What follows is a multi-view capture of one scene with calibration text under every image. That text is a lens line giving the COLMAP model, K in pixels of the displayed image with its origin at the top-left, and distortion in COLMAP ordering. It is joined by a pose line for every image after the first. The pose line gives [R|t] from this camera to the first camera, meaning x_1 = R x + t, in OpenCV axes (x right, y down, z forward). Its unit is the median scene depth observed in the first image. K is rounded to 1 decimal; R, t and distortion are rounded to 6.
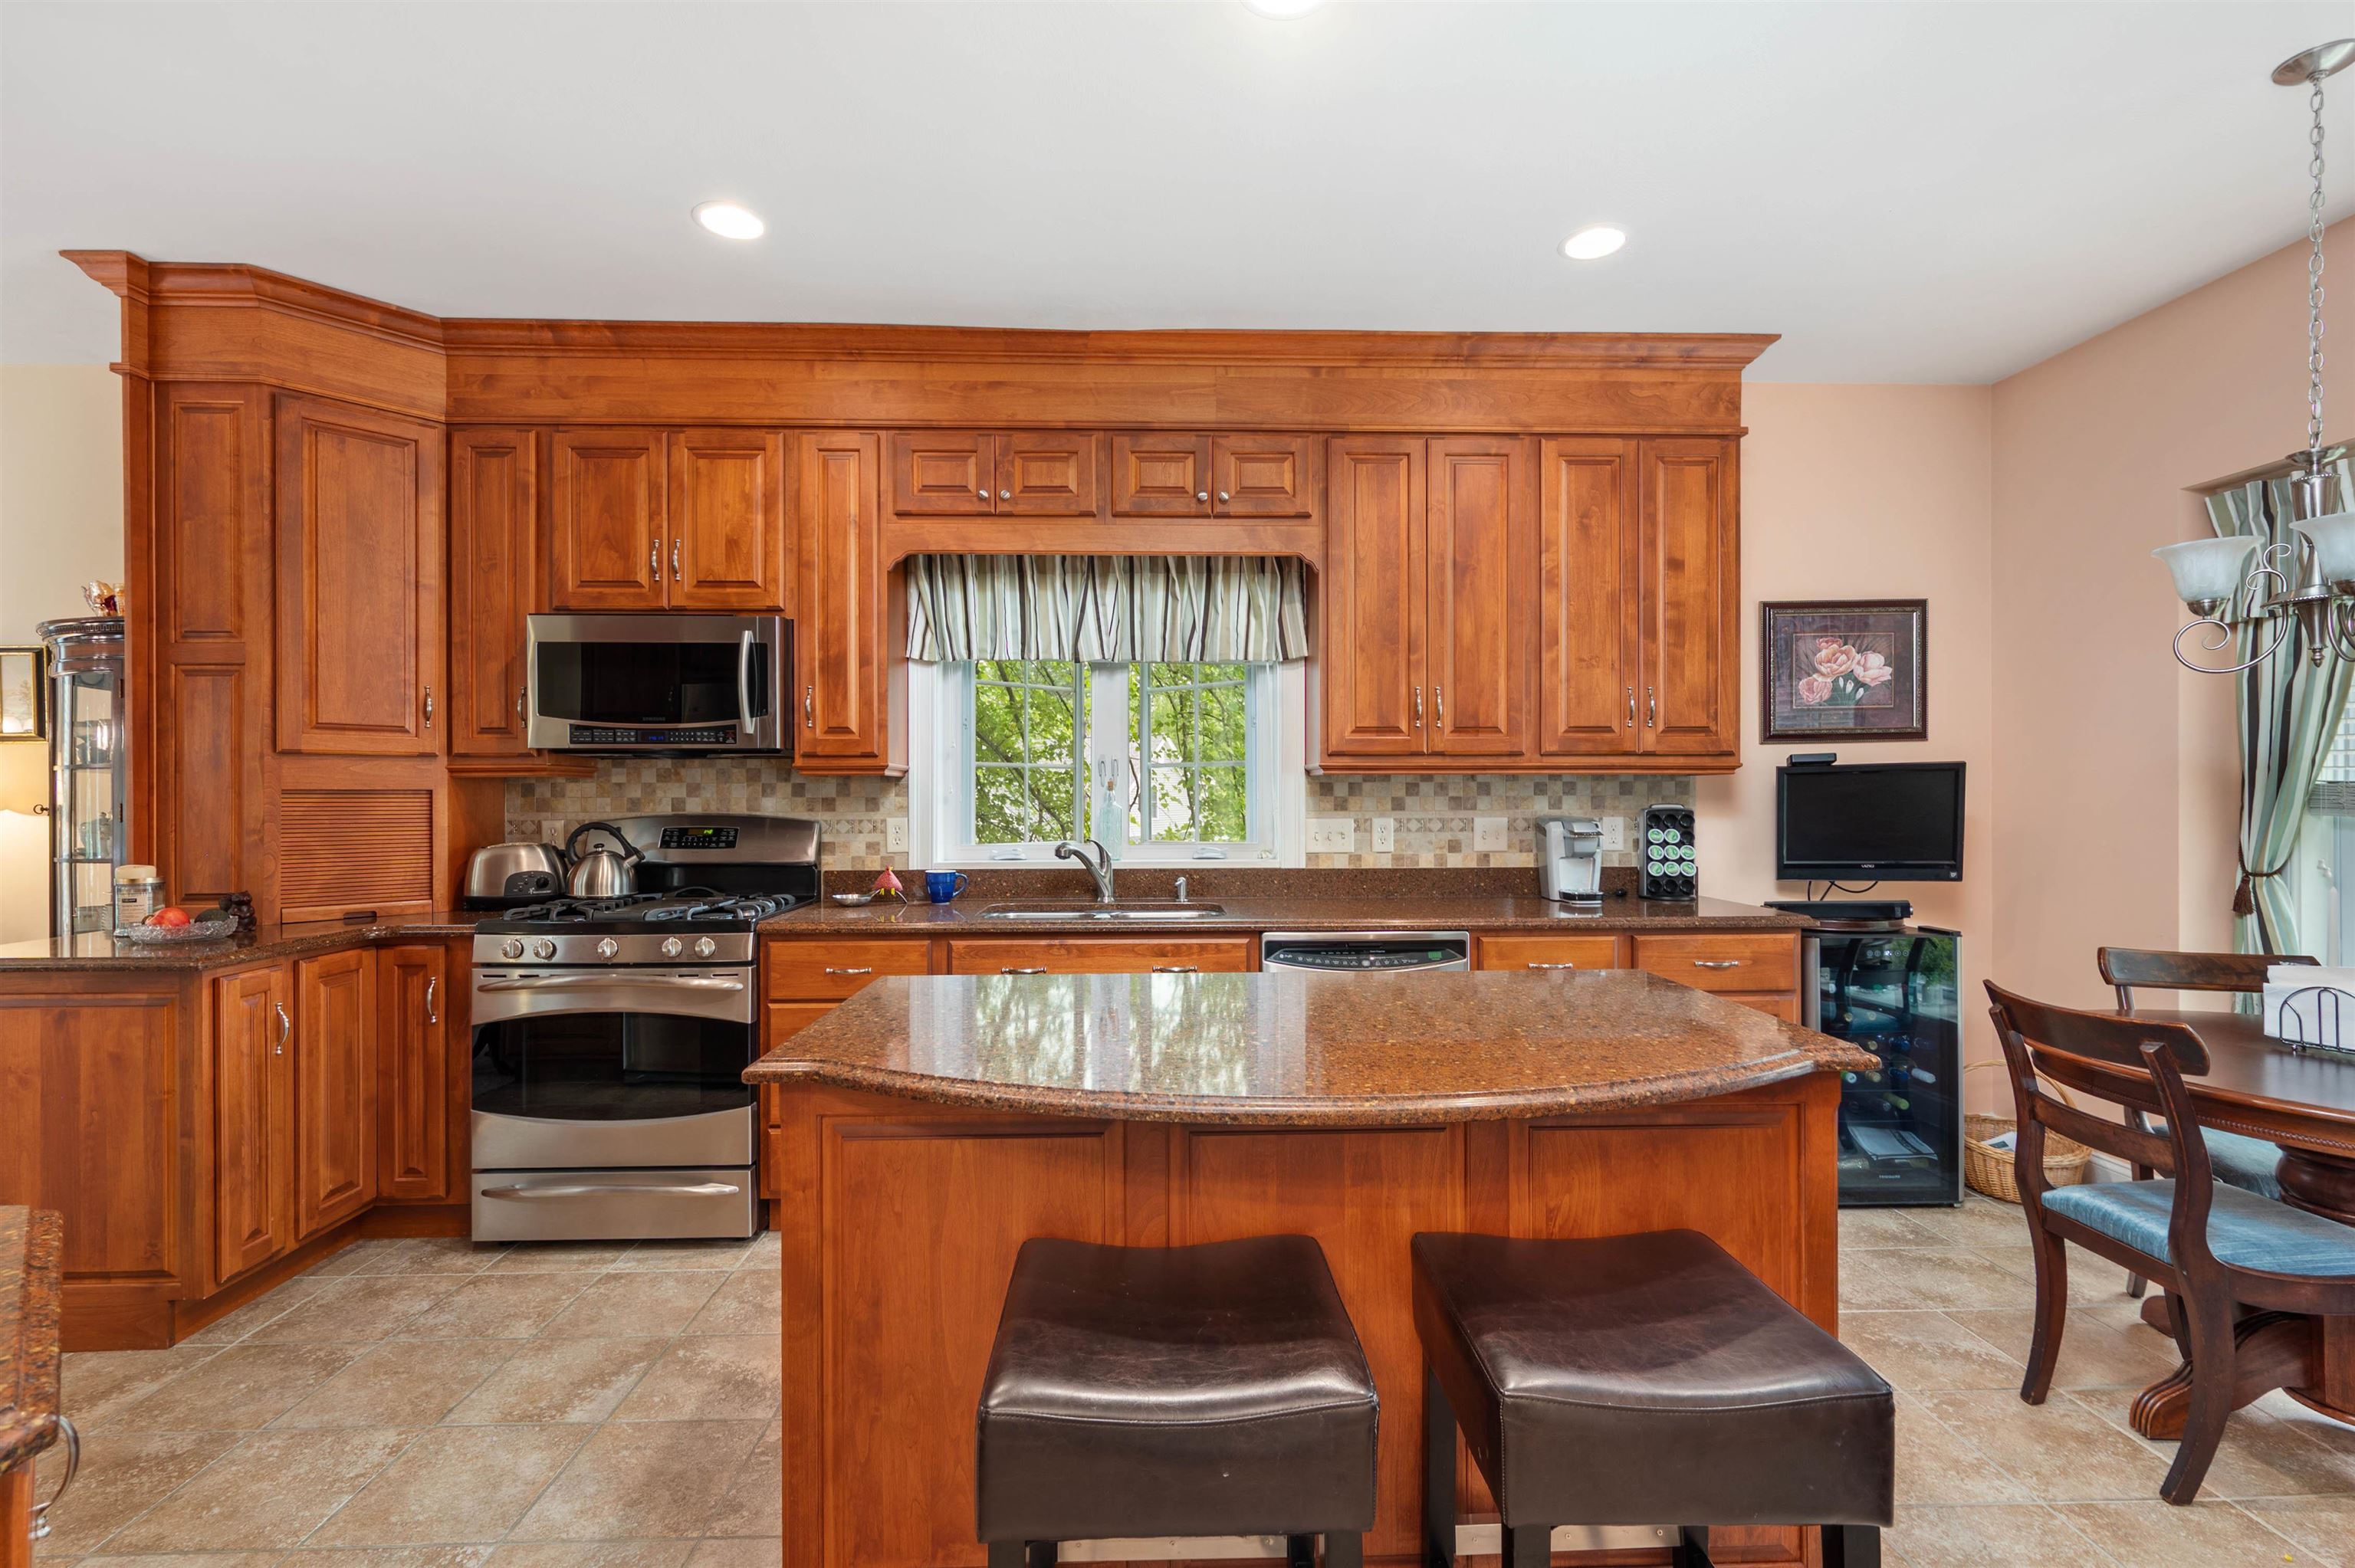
lens RADIAL K [[1038.5, 0, 1181.0], [0, 1038.5, 791.8], [0, 0, 1]] dist [0.000516, -0.000061]
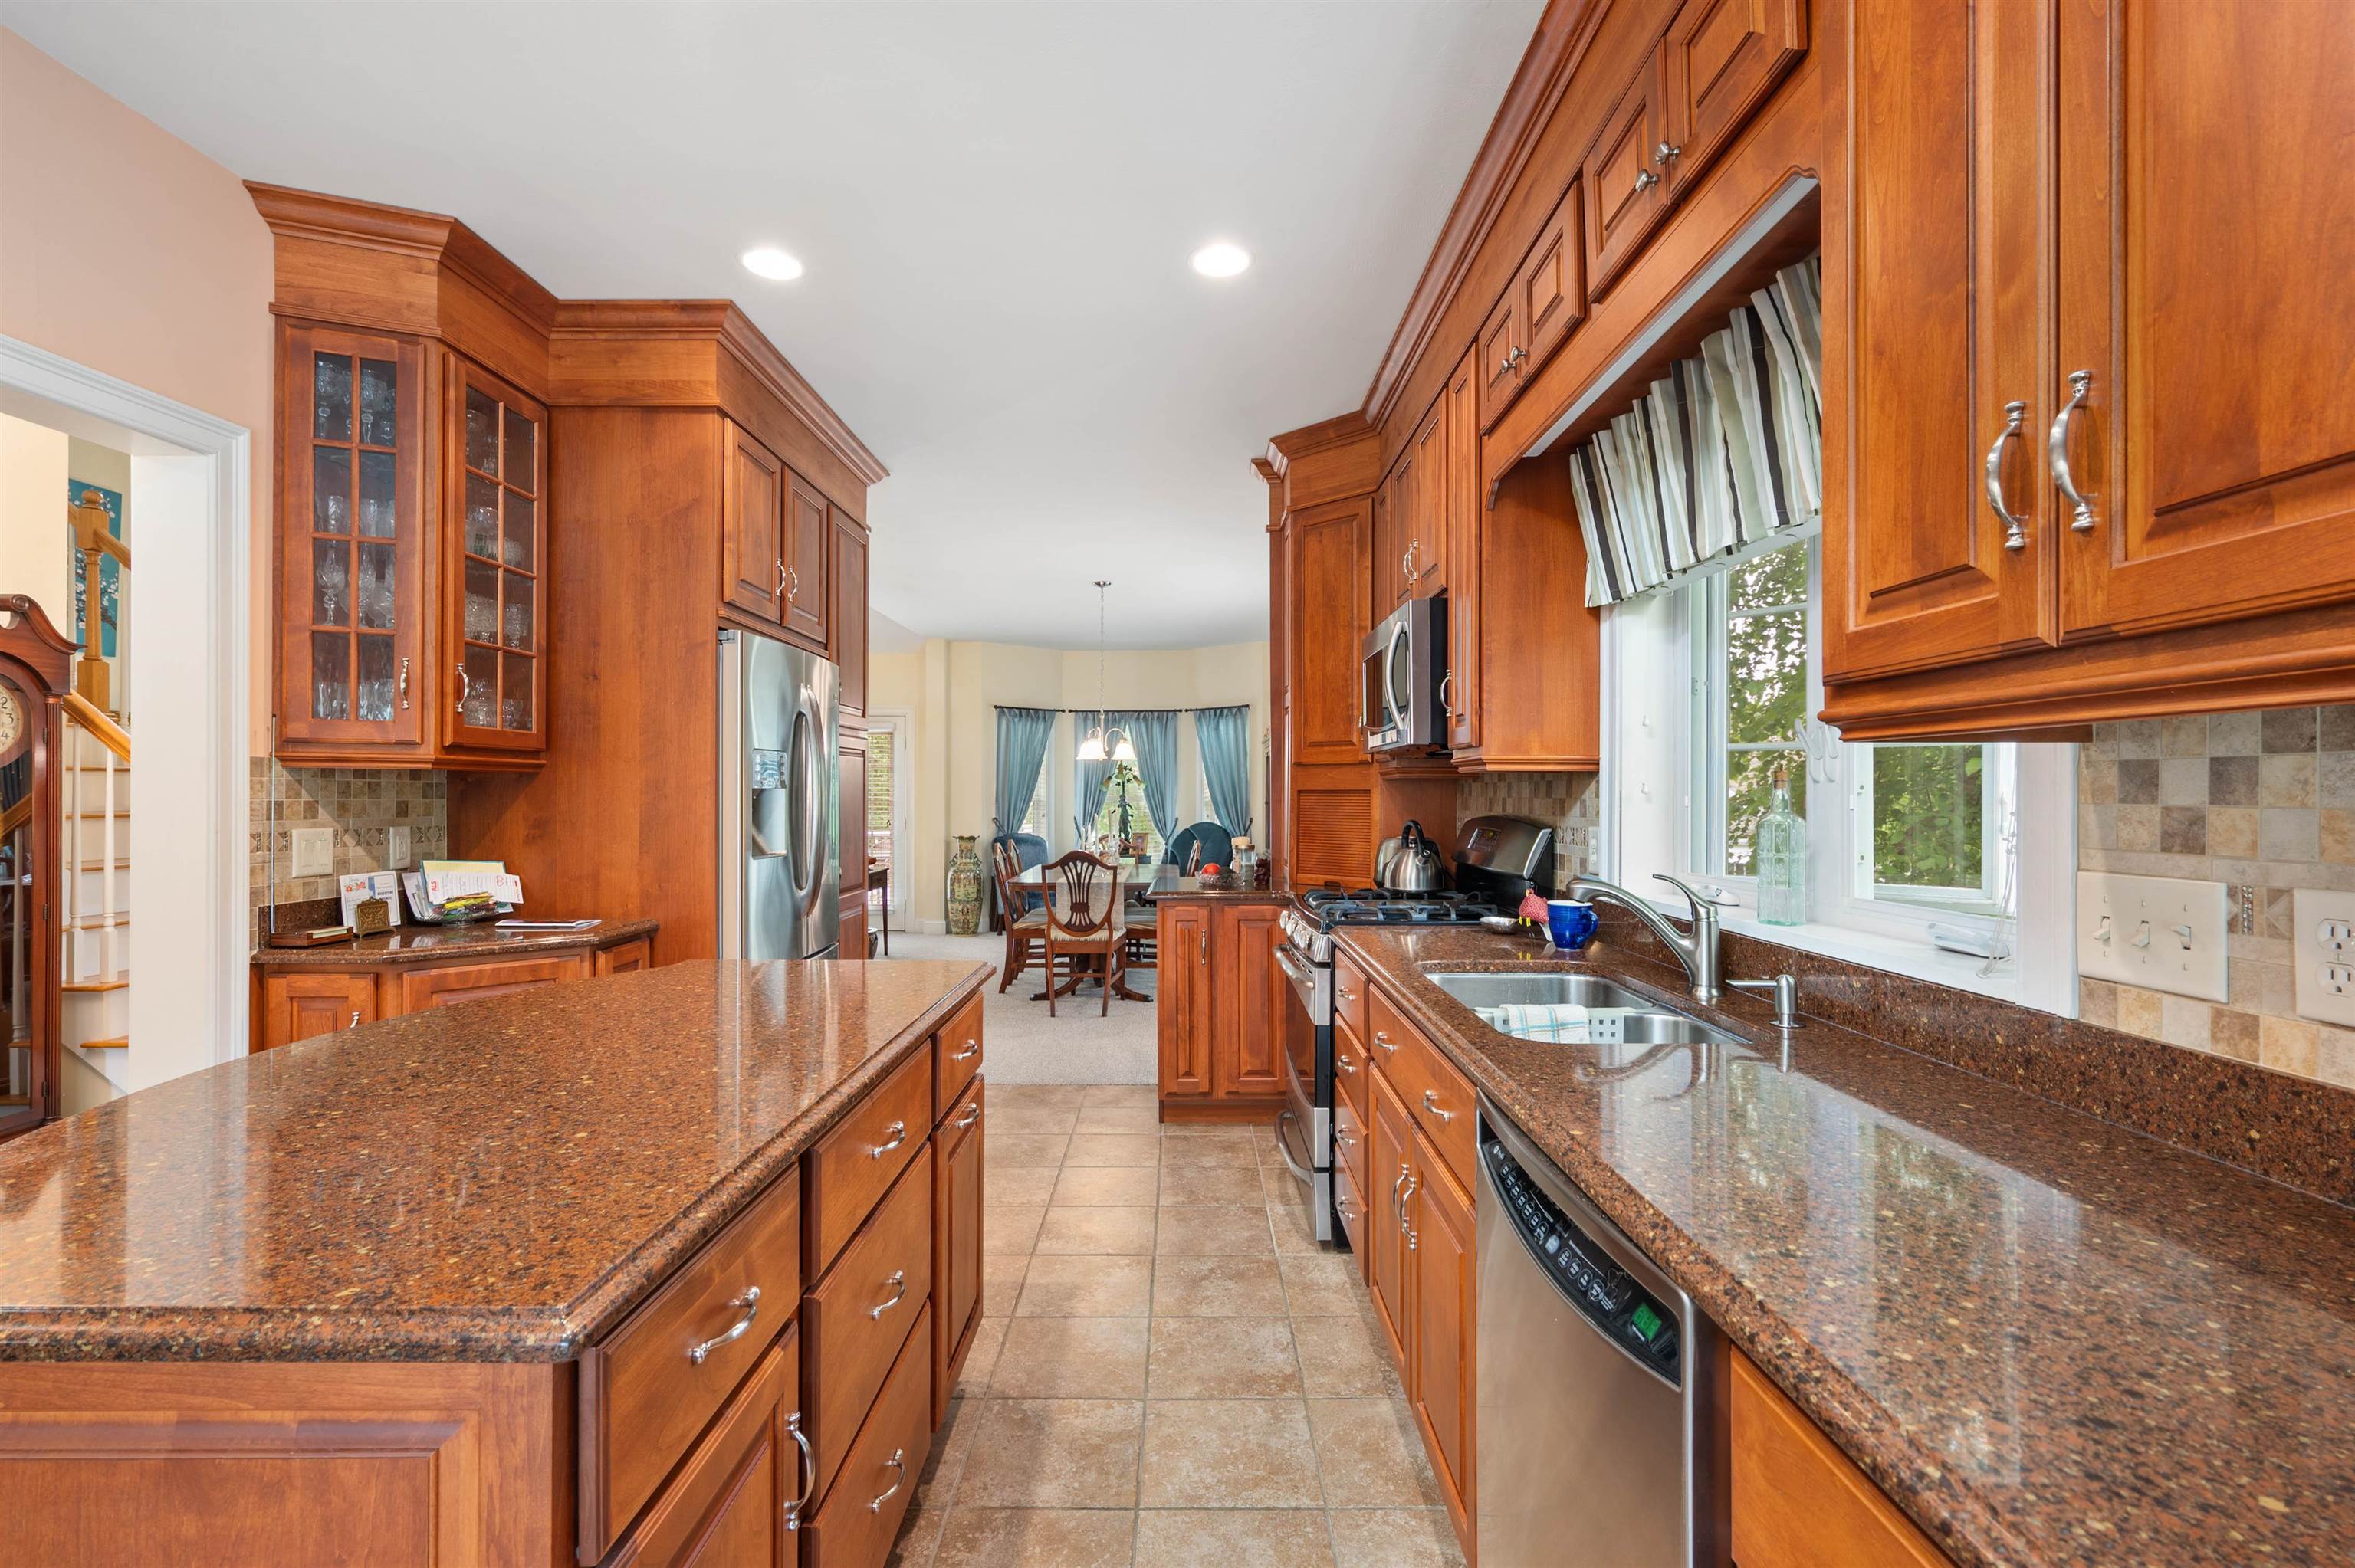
lens RADIAL K [[1038.5, 0, 1174.7], [0, 1038.5, 789.4], [0, 0, 1]] dist [0.000516, -0.000061]
pose [[-0.048434, -0.002214, -0.998824, 0.508212], [0.003743, 0.999990, -0.002398, -0.000564], [0.998819, -0.003855, -0.048425, 0.795120]]
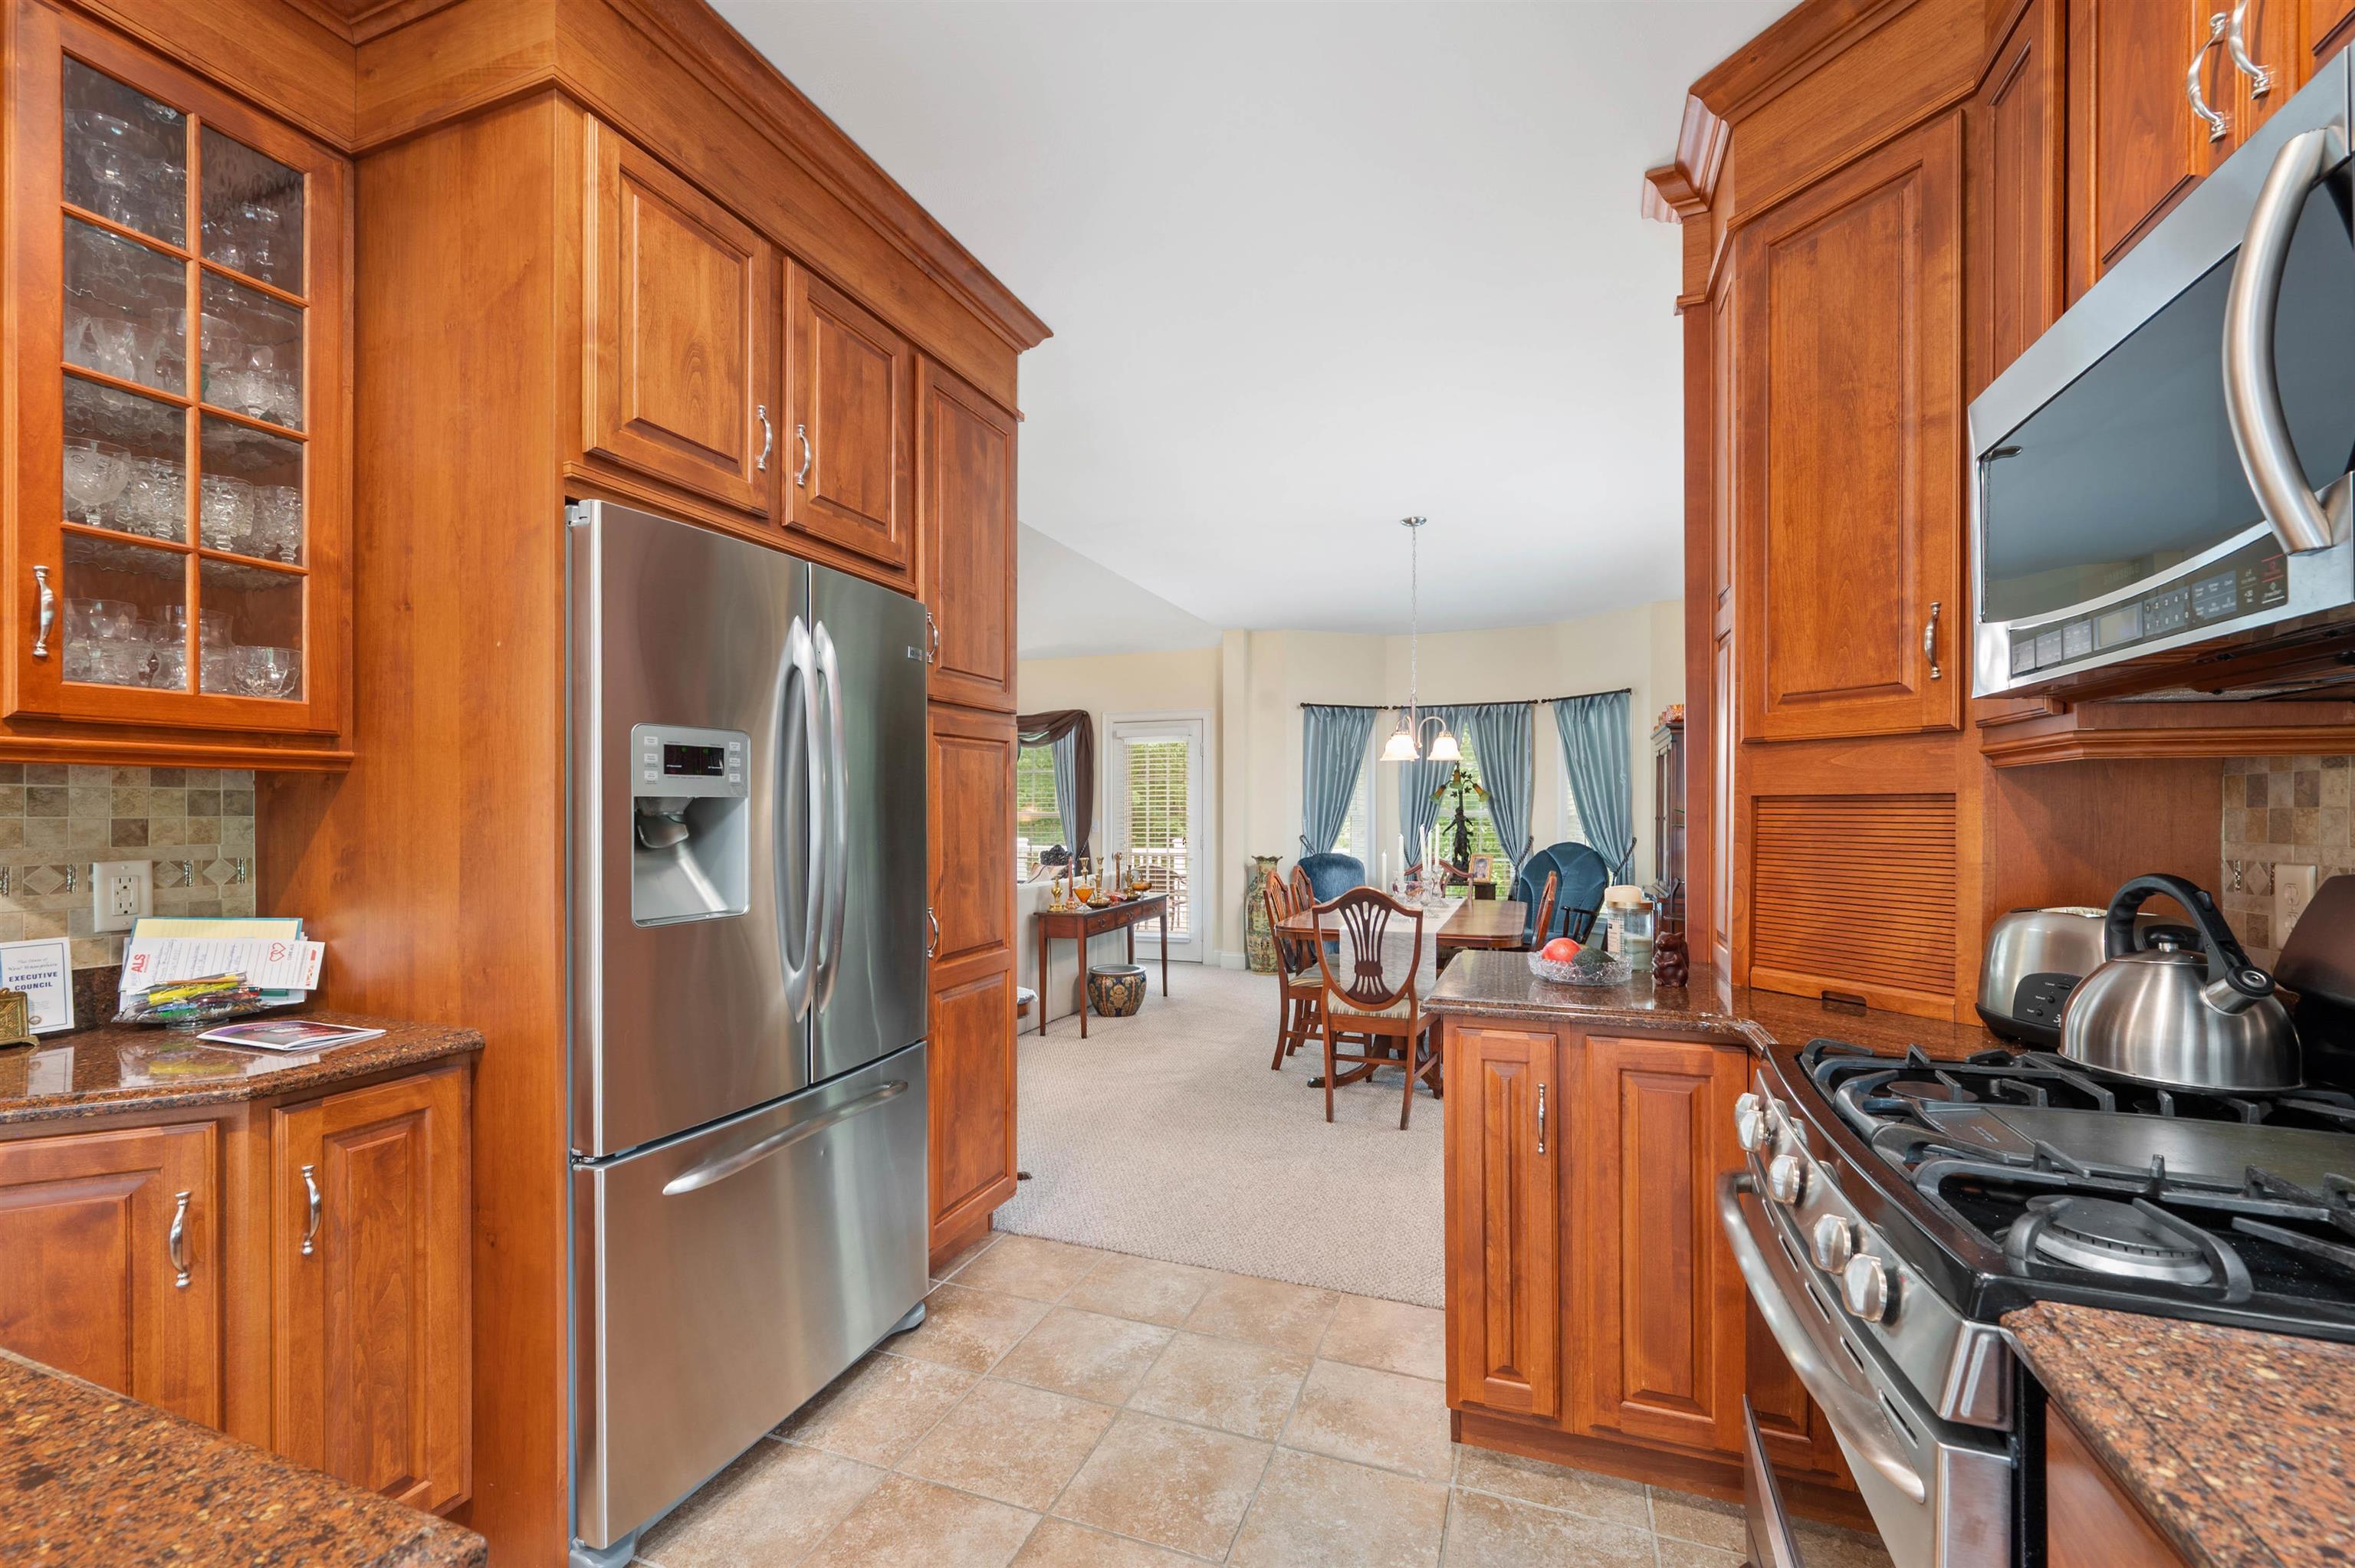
lens RADIAL K [[1024.8, 0, 1150.5], [0, 1024.8, 815.3], [0, 0, 1]] dist [0.001443, -0.000484]
pose [[-0.400019, 0.009358, -0.916459, -0.065034], [0.007174, 0.999949, 0.007079, 0.002532], [0.916479, -0.003743, -0.400066, 0.799398]]
